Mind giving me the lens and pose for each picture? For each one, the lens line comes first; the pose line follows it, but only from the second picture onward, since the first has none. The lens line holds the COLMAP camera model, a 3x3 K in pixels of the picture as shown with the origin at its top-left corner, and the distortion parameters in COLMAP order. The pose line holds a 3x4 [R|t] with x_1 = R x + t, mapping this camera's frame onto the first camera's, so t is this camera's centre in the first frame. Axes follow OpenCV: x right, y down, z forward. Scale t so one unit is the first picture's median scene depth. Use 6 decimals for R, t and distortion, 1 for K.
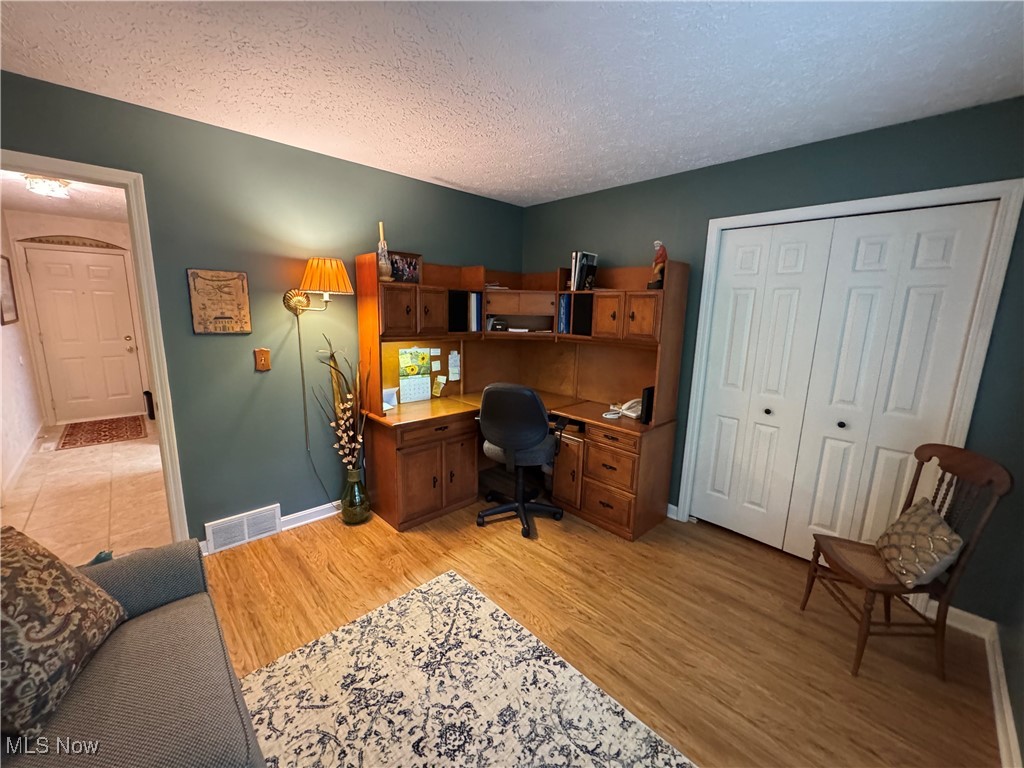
lens RADIAL K [[408.3, 0, 513.9], [0, 408.3, 385.2], [0, 0, 1]] dist [-0.005035, 0.000423]
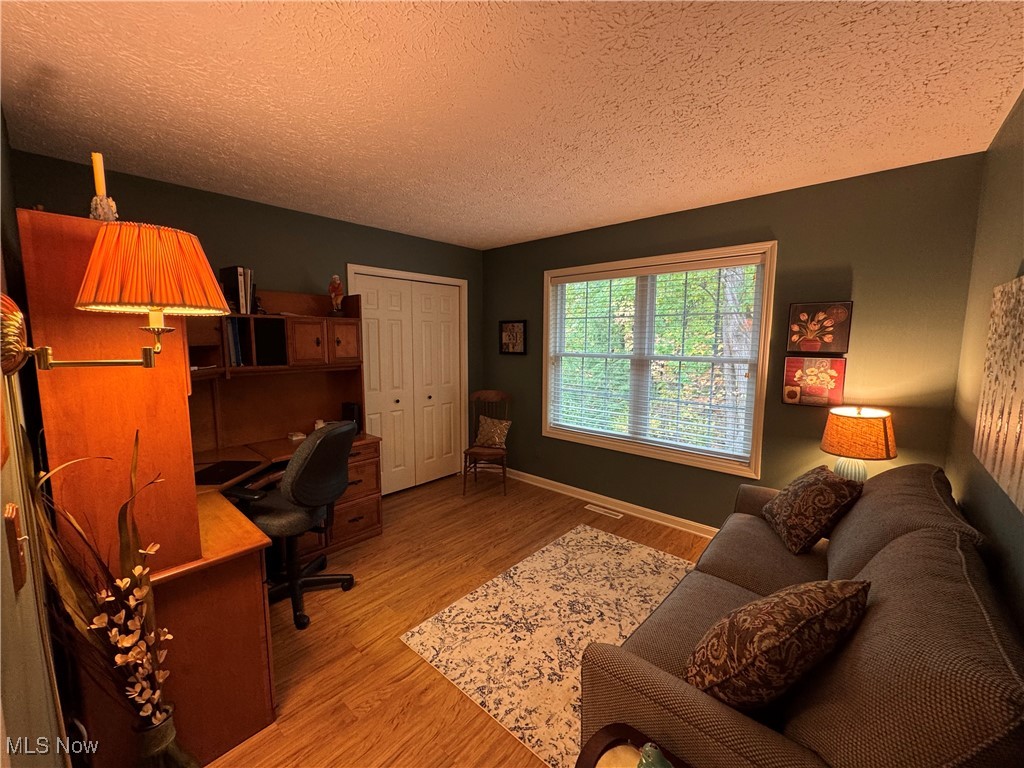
lens RADIAL K [[408.3, 0, 512.7], [0, 408.3, 384.2], [0, 0, 1]] dist [-0.005035, 0.000423]
pose [[-0.080555, -0.137770, 0.987183, -1.106887], [0.175826, 0.972907, 0.150126, -0.185271], [-0.981120, 0.185666, -0.054149, 0.824919]]
